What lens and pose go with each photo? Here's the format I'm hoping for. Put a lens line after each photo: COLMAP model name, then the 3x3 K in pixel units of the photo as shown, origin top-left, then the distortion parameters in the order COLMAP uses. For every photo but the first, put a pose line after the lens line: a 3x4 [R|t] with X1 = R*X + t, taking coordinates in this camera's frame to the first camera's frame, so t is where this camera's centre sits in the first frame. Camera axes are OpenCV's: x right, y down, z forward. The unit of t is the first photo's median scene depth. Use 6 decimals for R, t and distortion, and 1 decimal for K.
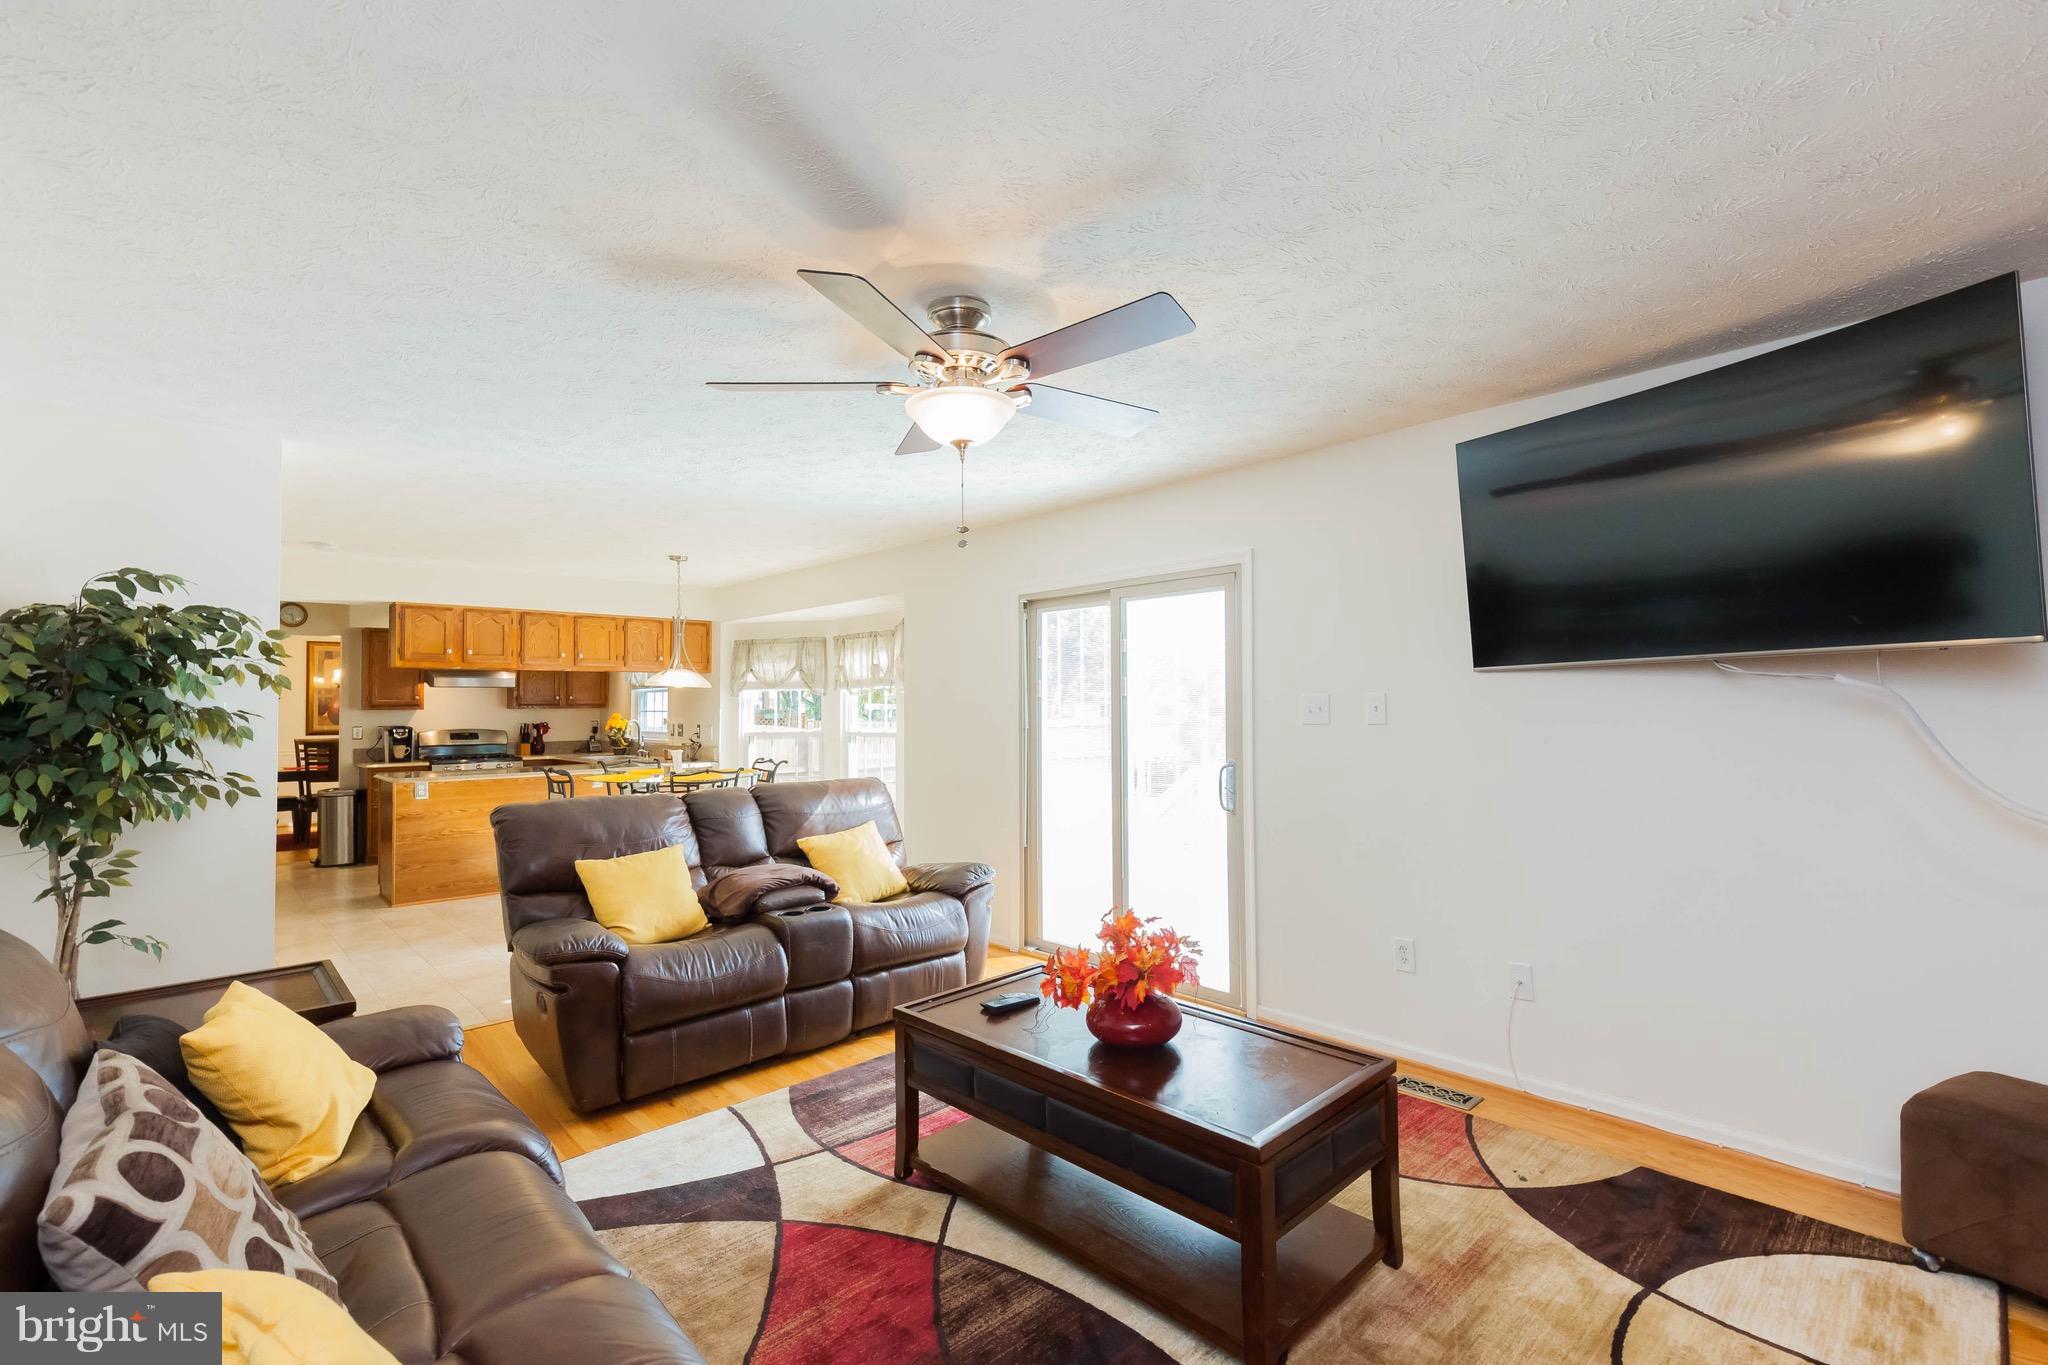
lens RADIAL K [[937.2, 0, 1024.4], [0, 937.2, 687.4], [0, 0, 1]] dist [-0.026739, 0.000332]
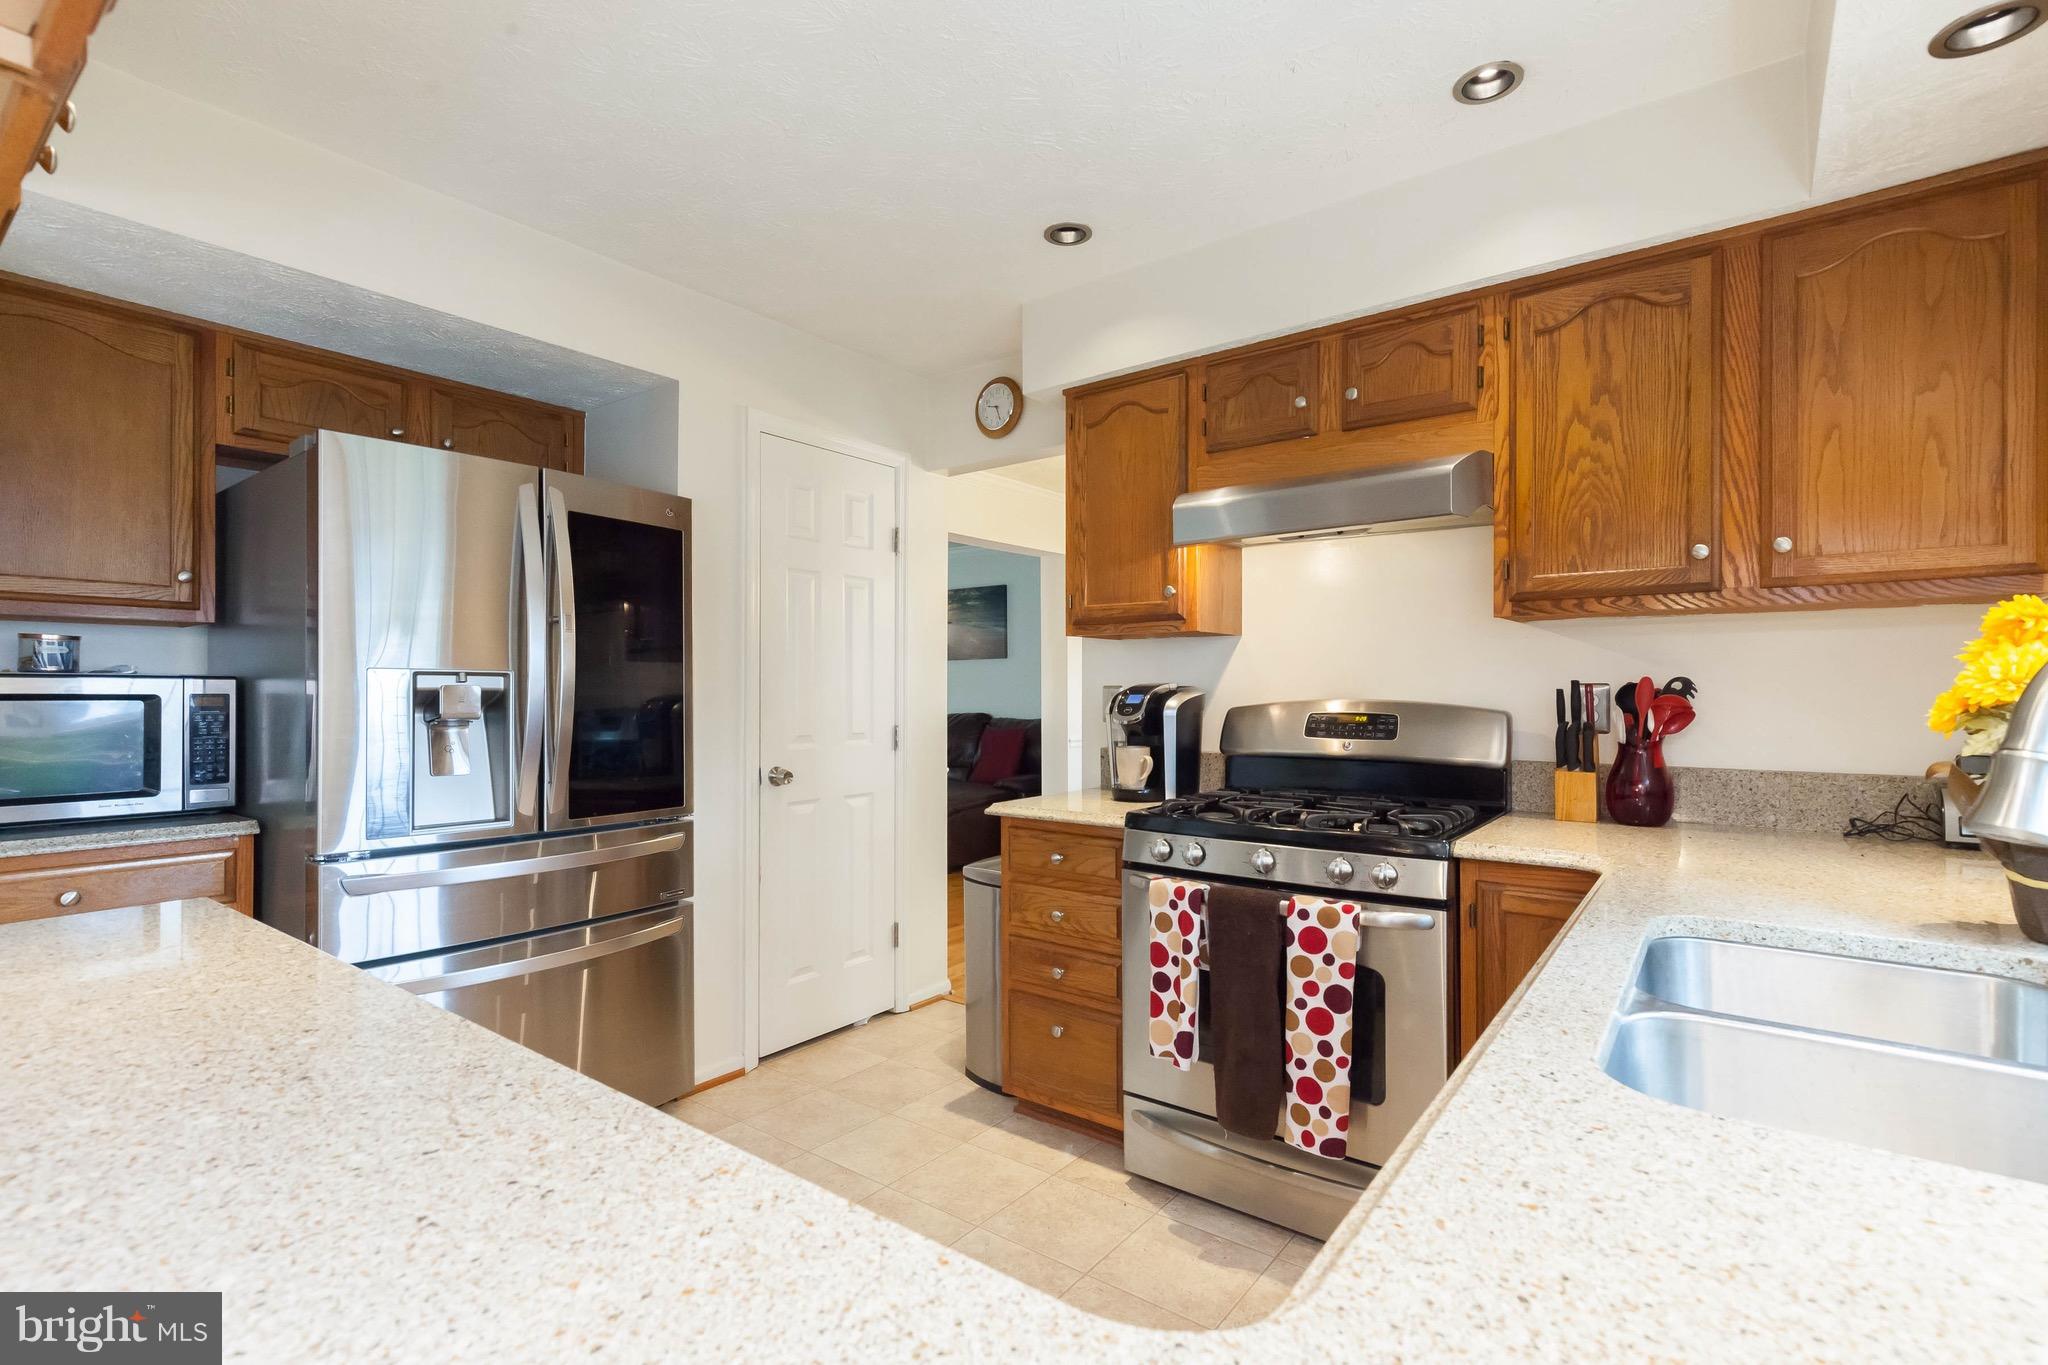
lens RADIAL K [[937.2, 0, 1024.7], [0, 937.2, 688.7], [0, 0, 1]] dist [-0.026739, 0.000332]
pose [[0.149210, 0.000703, -0.988805, -0.329074], [0.016474, 0.999859, 0.003197, 0.036701], [0.988668, -0.016766, 0.149178, 0.826010]]
